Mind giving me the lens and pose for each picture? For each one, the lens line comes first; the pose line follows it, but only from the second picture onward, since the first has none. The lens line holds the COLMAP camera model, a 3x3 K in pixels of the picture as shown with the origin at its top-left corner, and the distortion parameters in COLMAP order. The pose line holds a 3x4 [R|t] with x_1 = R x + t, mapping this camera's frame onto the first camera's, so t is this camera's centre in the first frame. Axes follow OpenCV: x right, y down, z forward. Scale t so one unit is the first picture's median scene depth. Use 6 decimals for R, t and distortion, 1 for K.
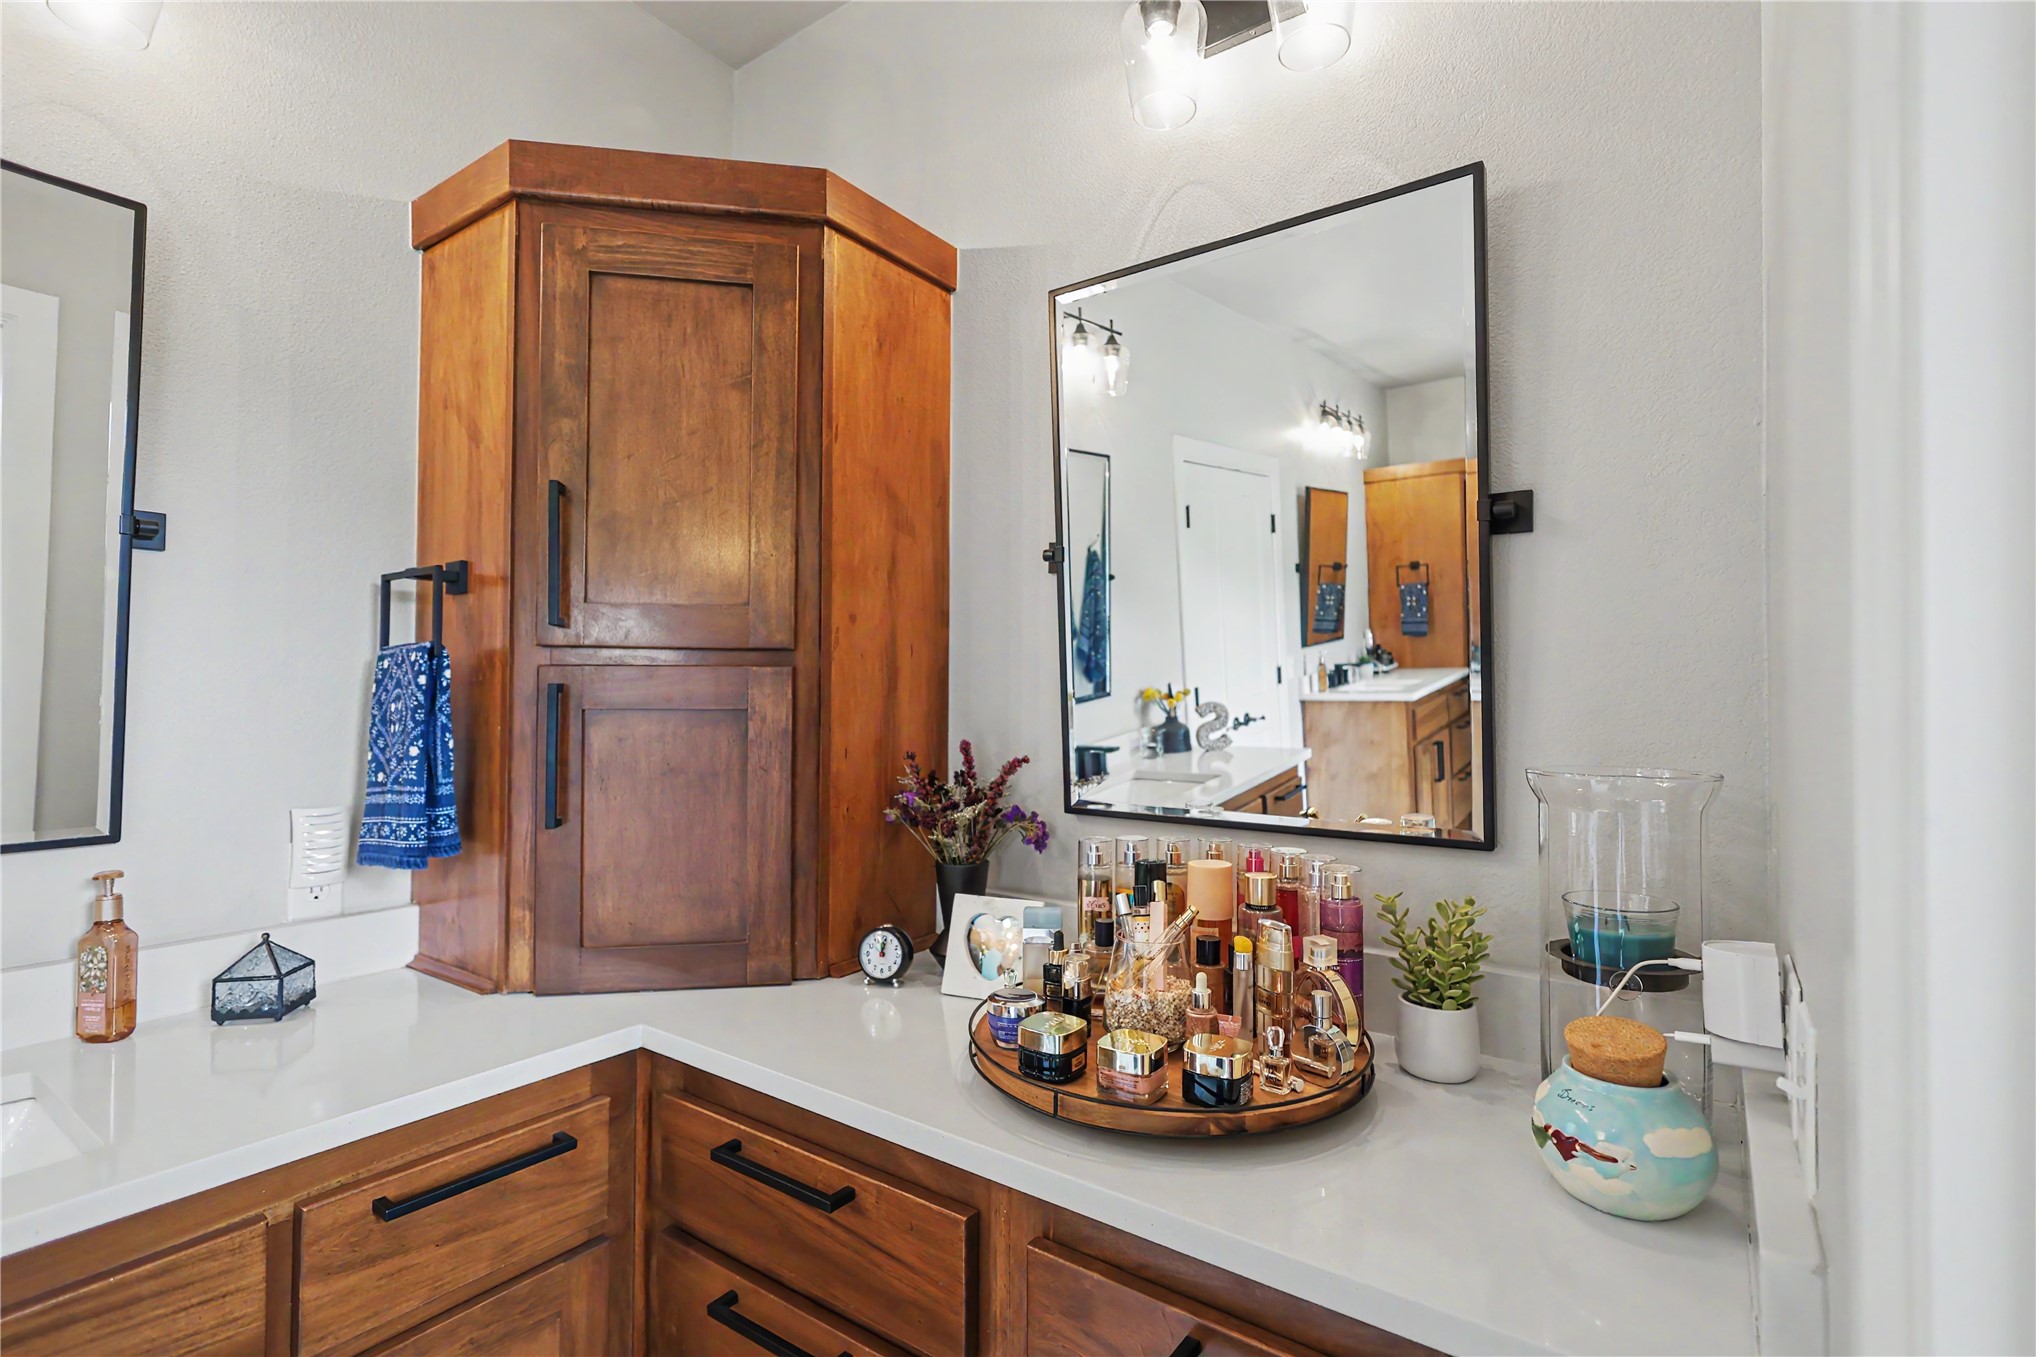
lens RADIAL K [[939.0, 0, 1018.0], [0, 939.0, 678.5], [0, 0, 1]] dist [0.002445, 0.001521]
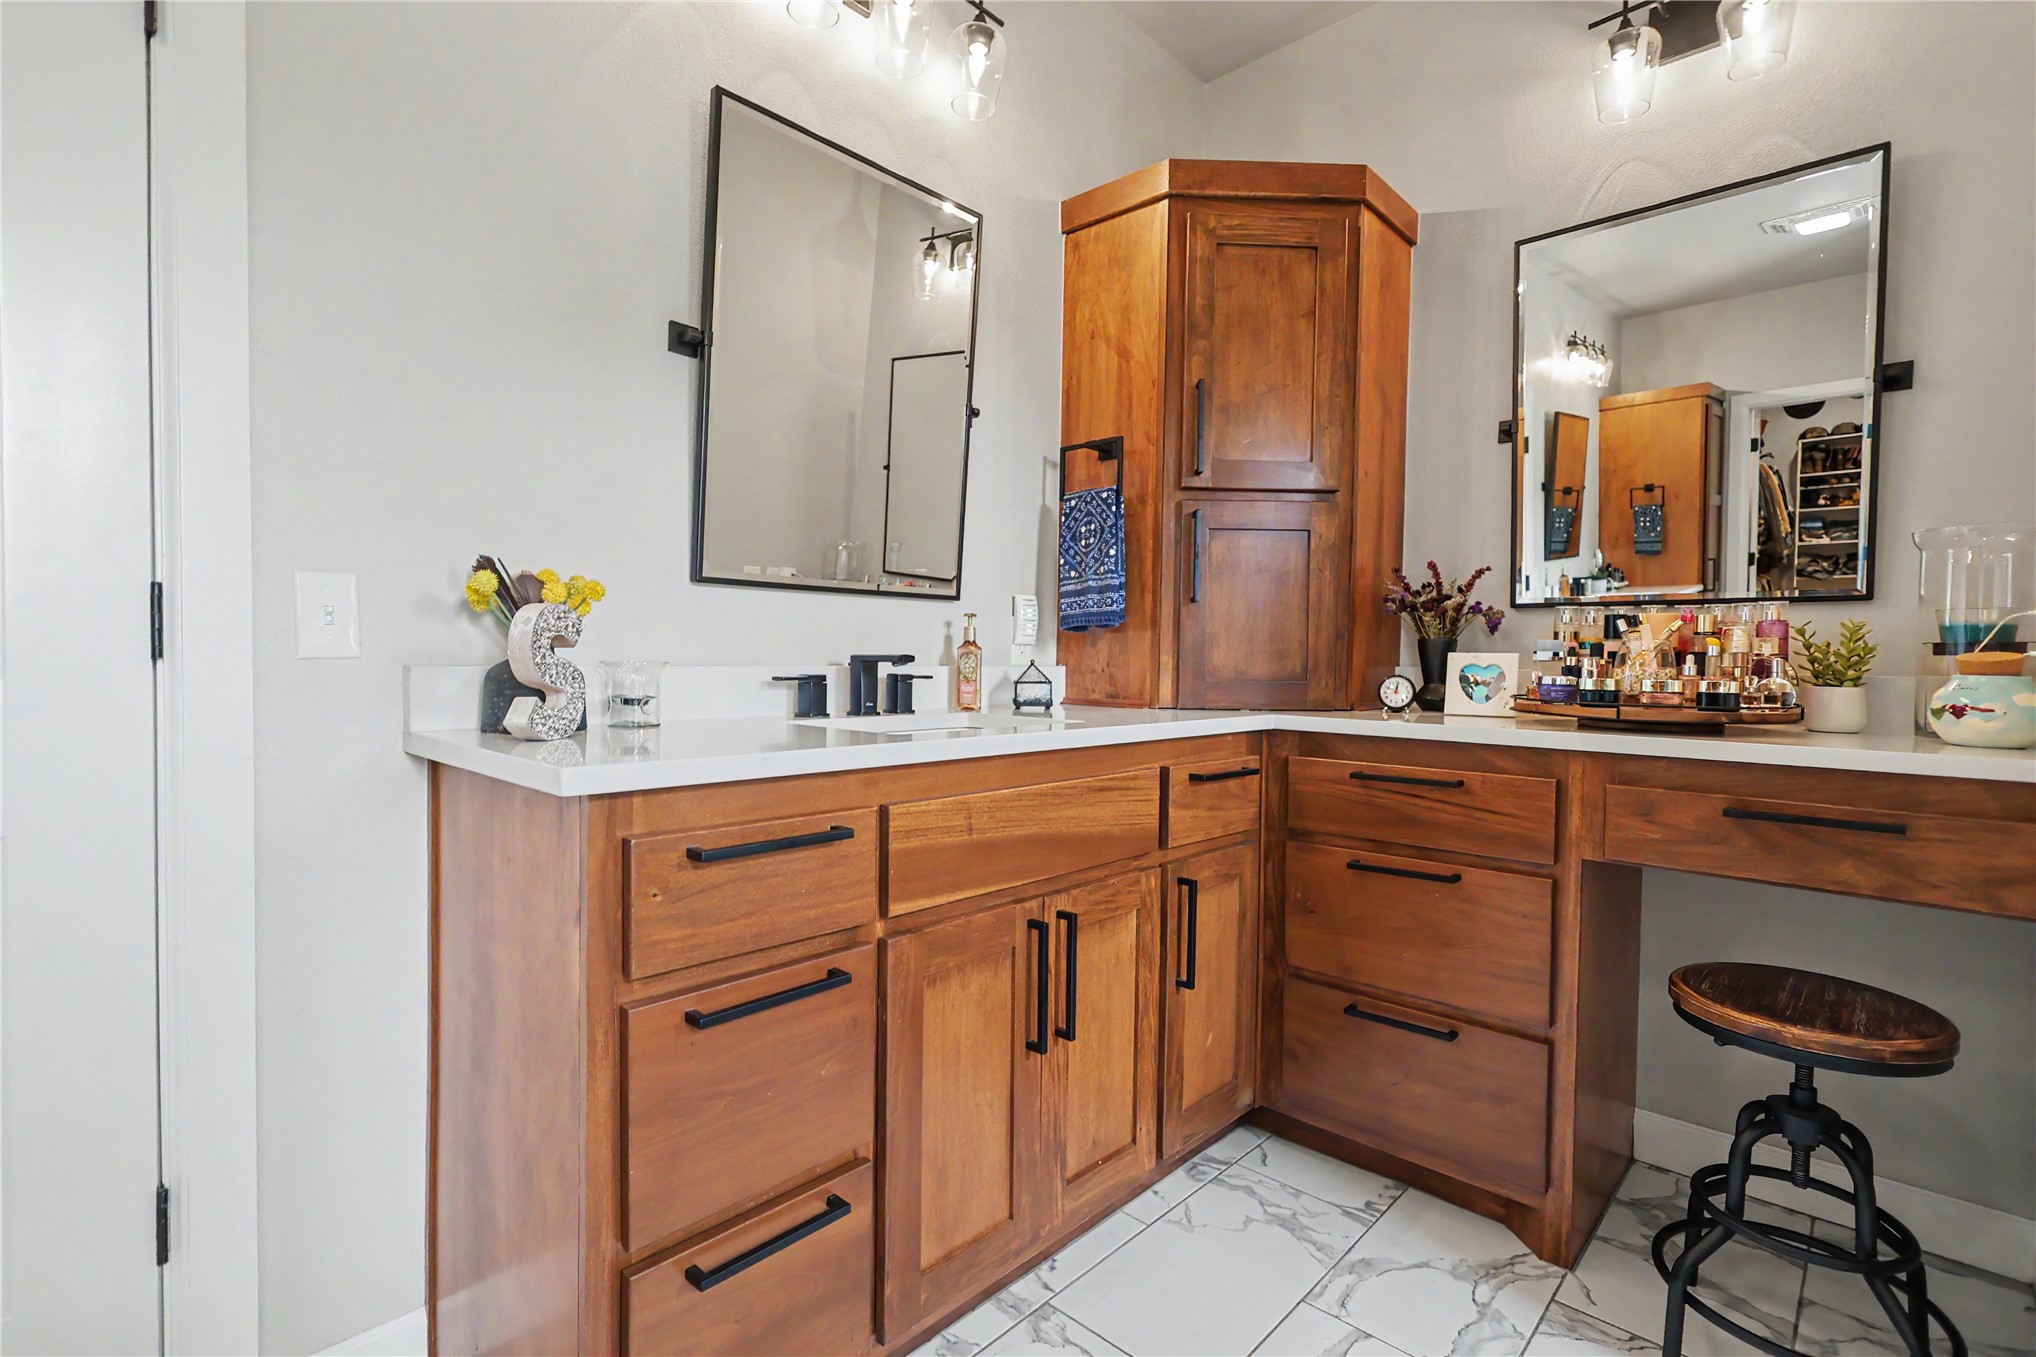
lens RADIAL K [[939.0, 0, 1018.0], [0, 939.0, 678.5], [0, 0, 1]] dist [0.002445, 0.001521]
pose [[0.991350, 0.015426, -0.130336, -0.554953], [-0.009613, 0.998936, 0.045107, 0.209282], [0.130893, -0.043464, 0.990443, -0.586100]]
